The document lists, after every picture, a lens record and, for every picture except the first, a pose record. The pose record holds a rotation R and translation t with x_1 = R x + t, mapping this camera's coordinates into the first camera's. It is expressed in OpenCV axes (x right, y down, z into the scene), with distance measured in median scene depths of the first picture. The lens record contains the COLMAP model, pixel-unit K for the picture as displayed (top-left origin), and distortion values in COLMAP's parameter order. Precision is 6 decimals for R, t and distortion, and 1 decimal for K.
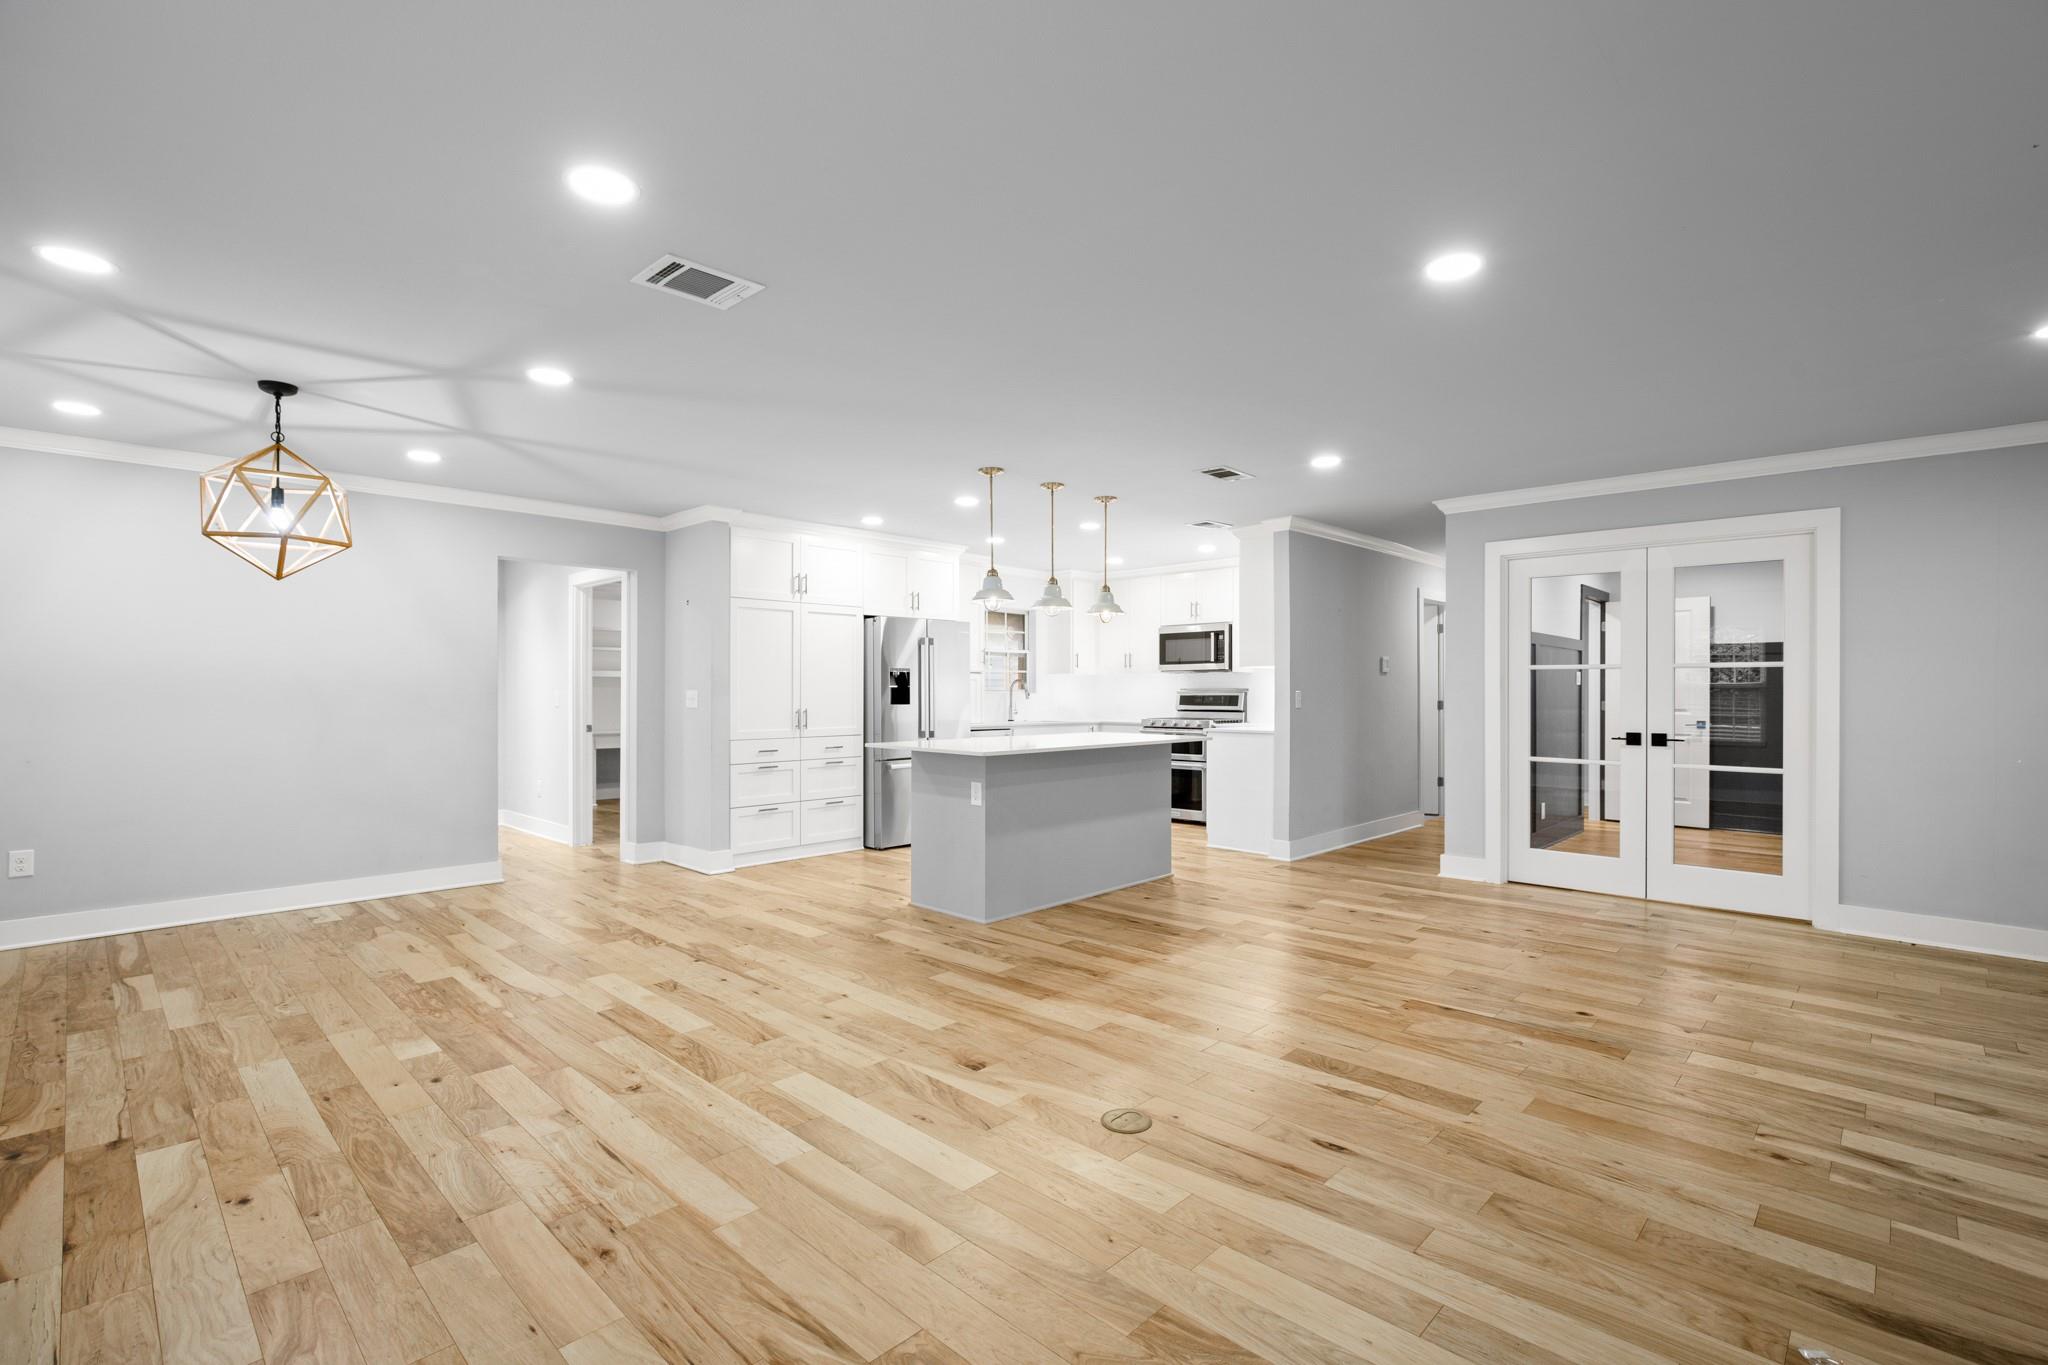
lens RADIAL K [[932.3, 0, 1040.3], [0, 932.3, 695.3], [0, 0, 1]] dist [-0.014150, 0.008883]
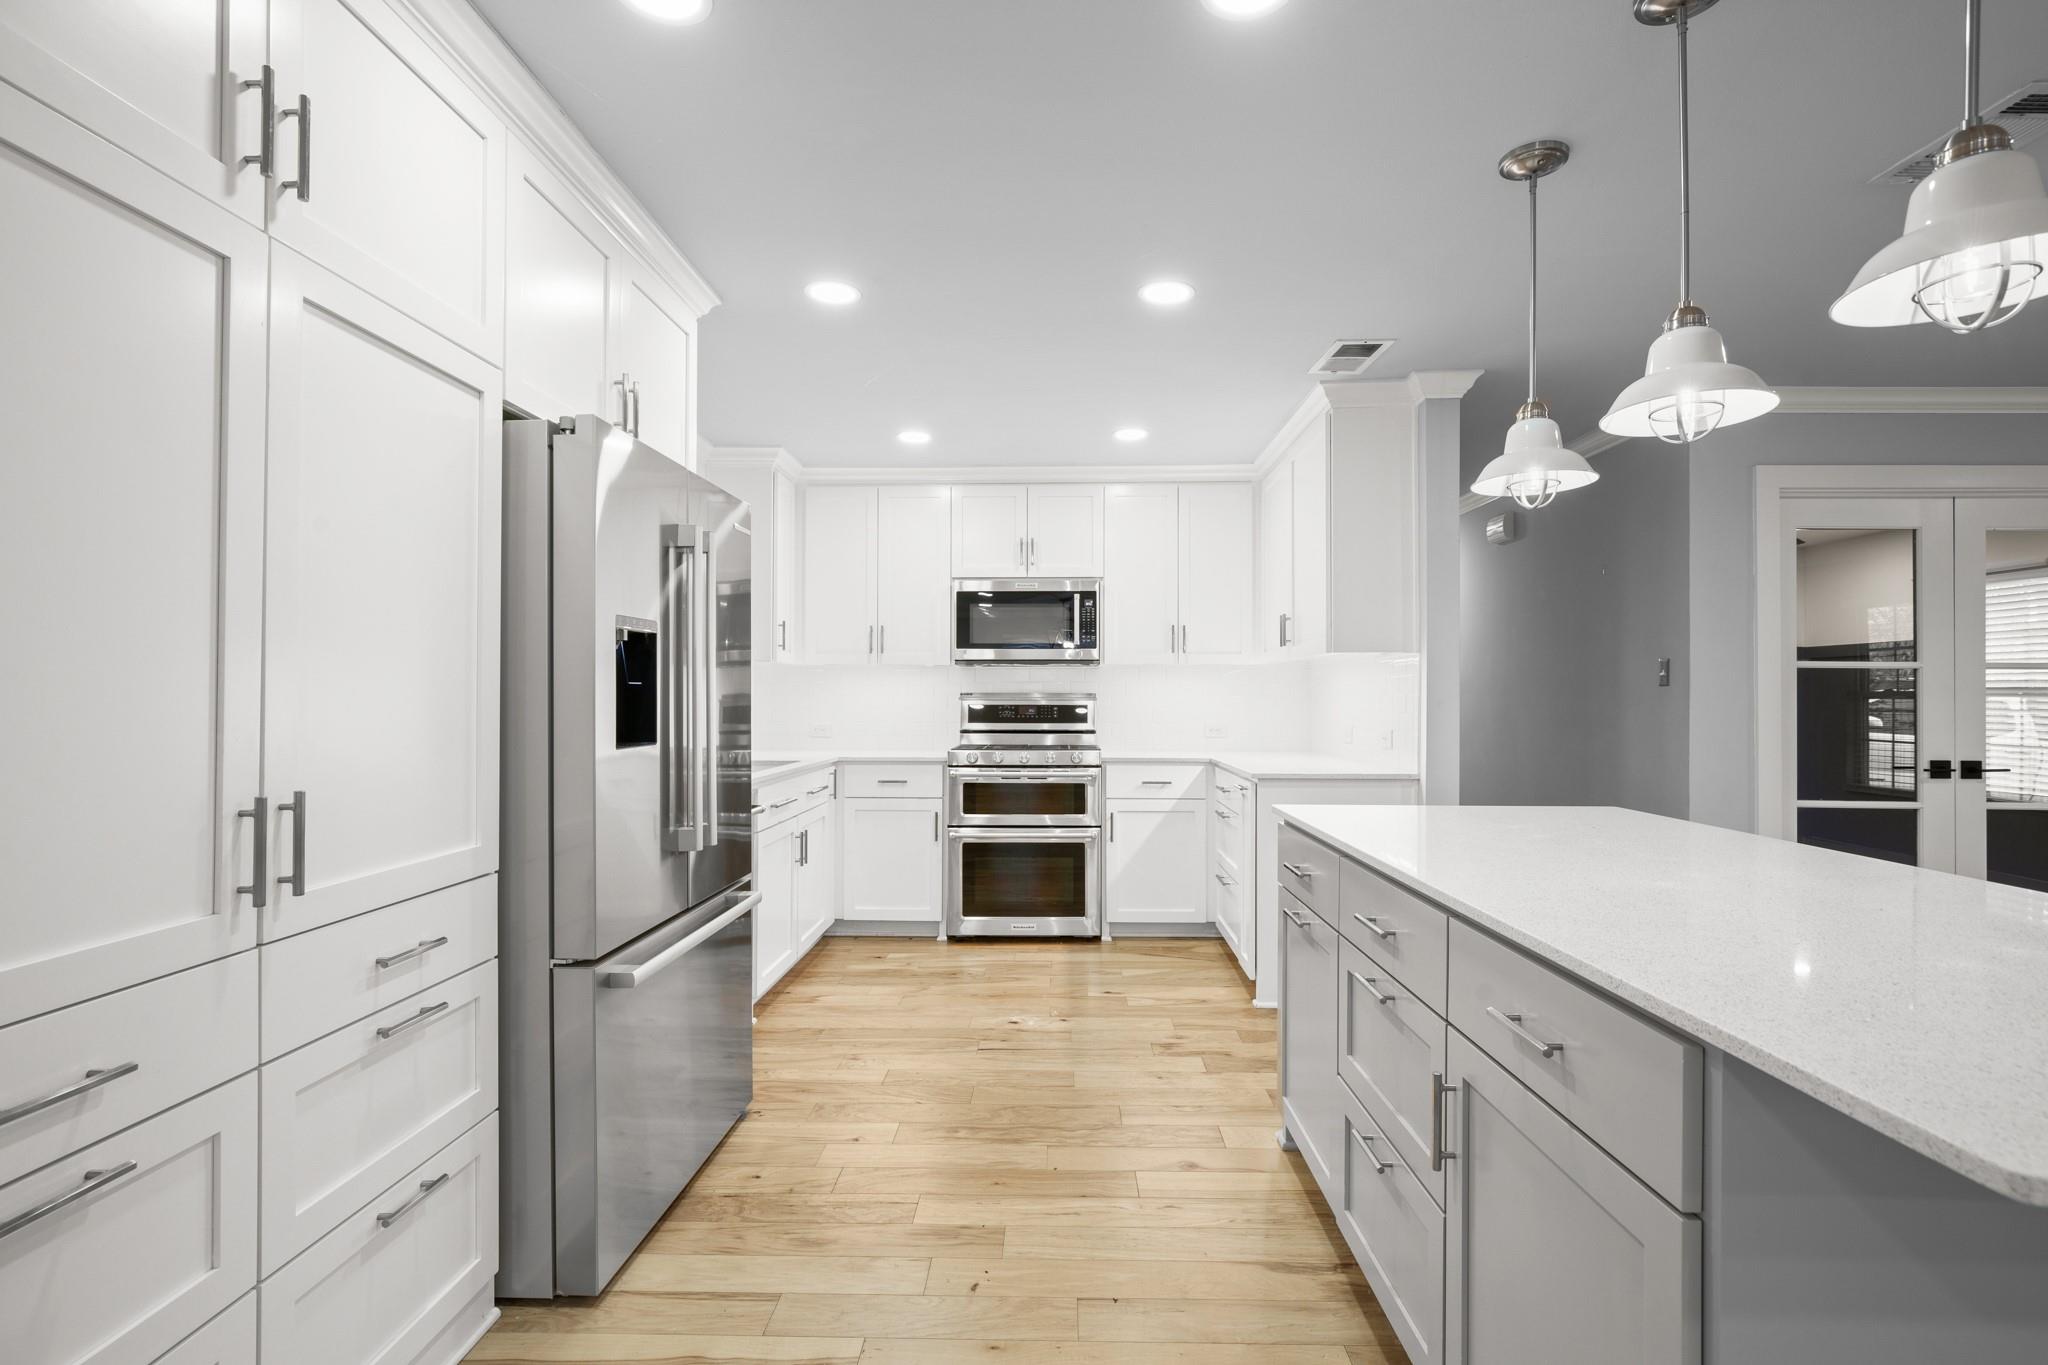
lens RADIAL K [[932.3, 0, 1040.3], [0, 932.3, 695.3], [0, 0, 1]] dist [-0.014150, 0.008883]
pose [[0.742172, 0.004082, 0.670197, -0.256498], [-0.000562, 0.999985, -0.005469, -0.003421], [-0.670210, 0.003682, 0.742163, 0.734053]]
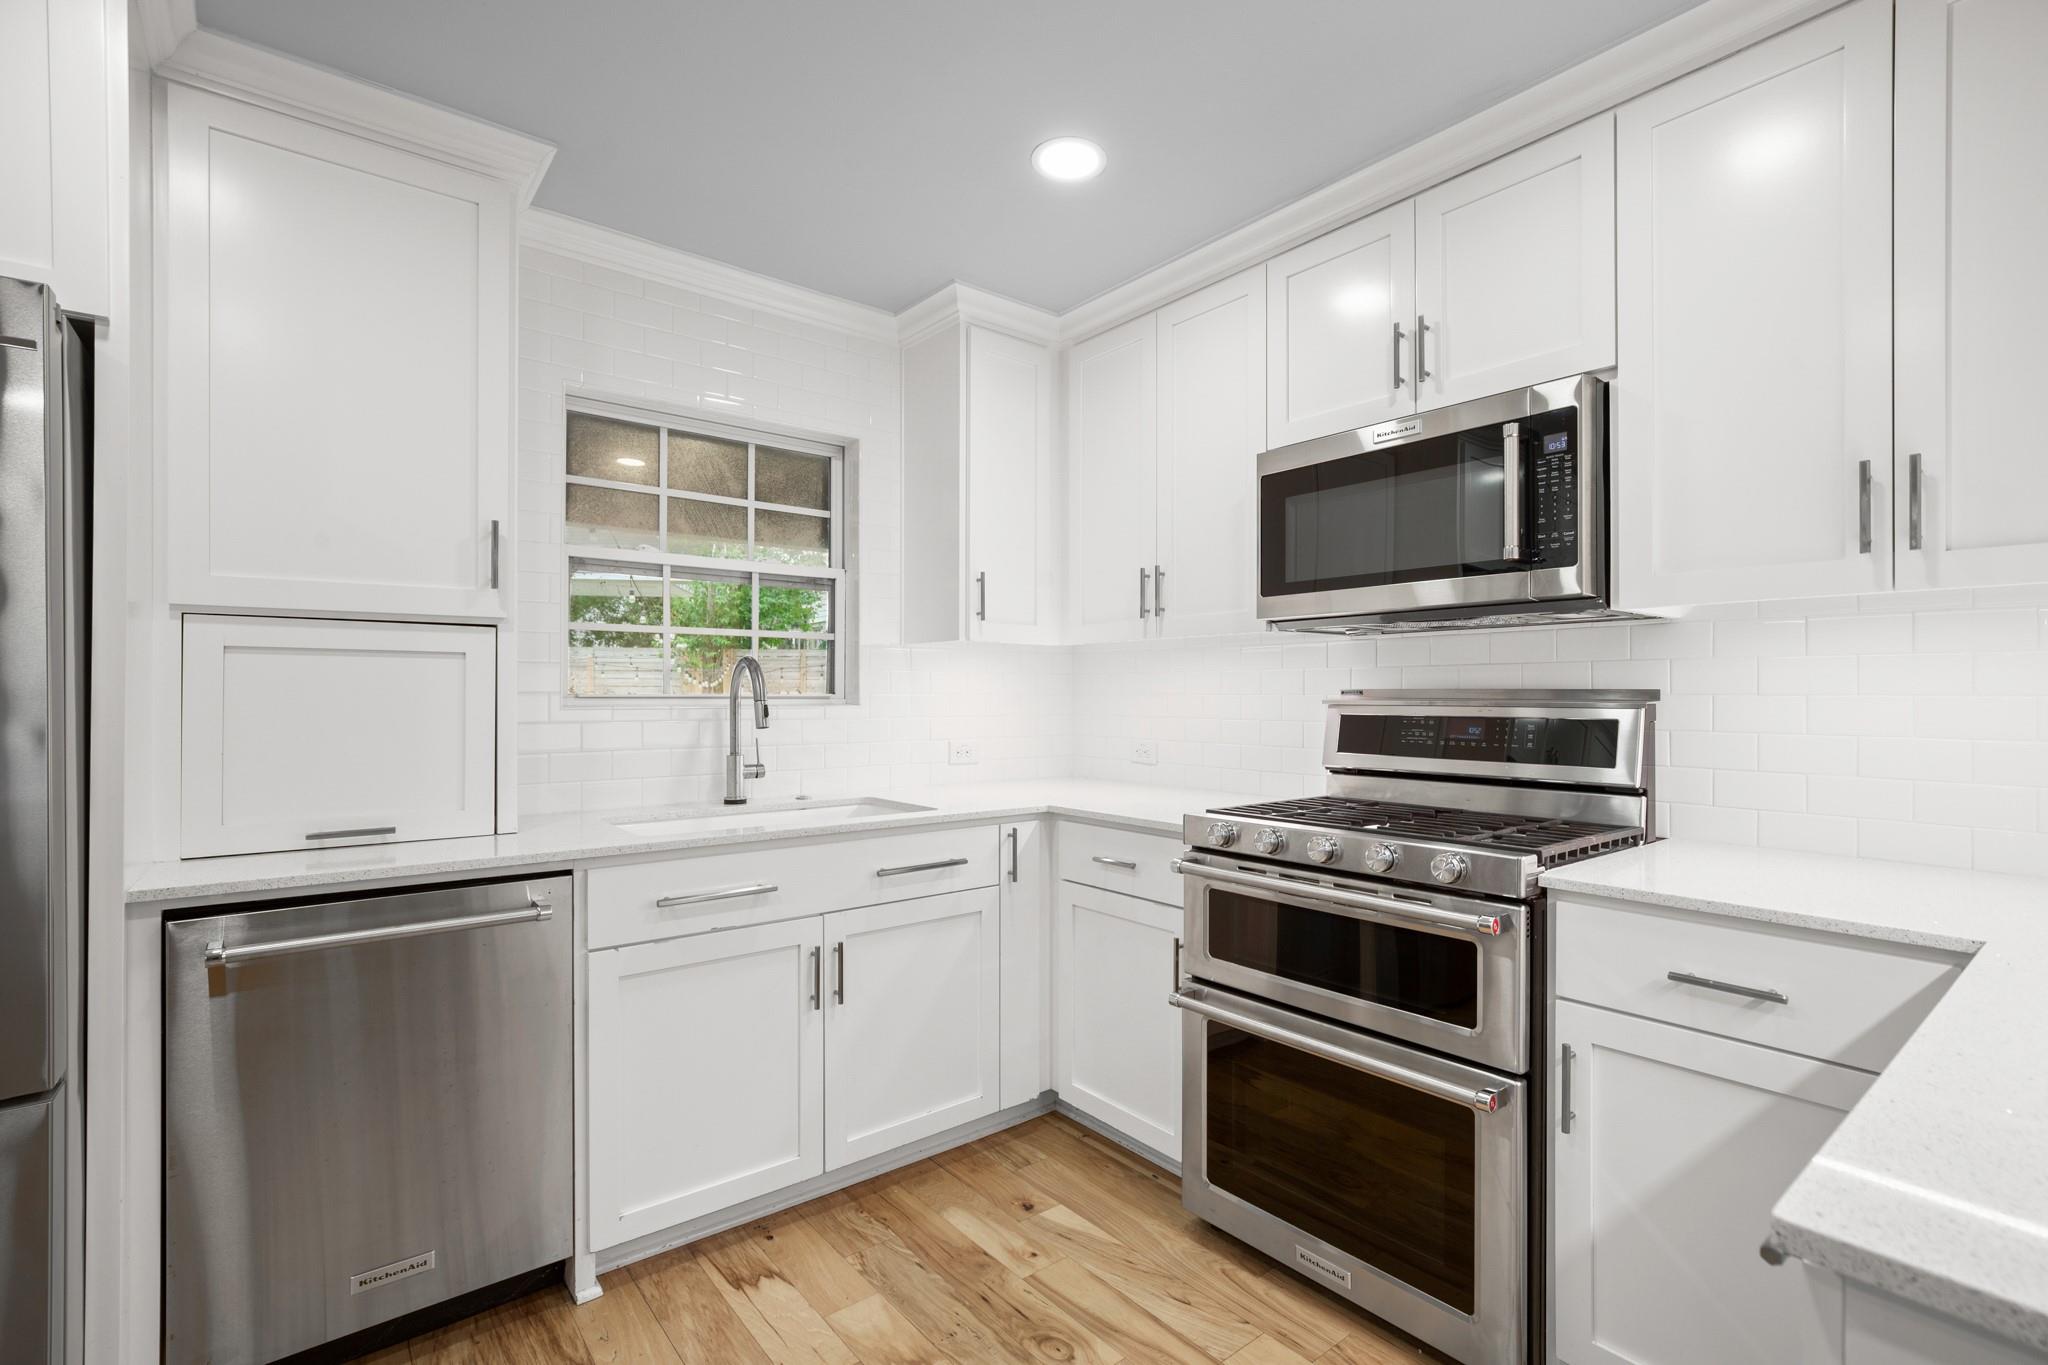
lens RADIAL K [[932.3, 0, 1040.3], [0, 932.3, 695.3], [0, 0, 1]] dist [-0.014150, 0.008883]
pose [[0.991647, 0.003491, -0.128932, 0.130482], [-0.003966, 0.999986, -0.003430, -0.005839], [0.128918, 0.003913, 0.991647, 0.956469]]
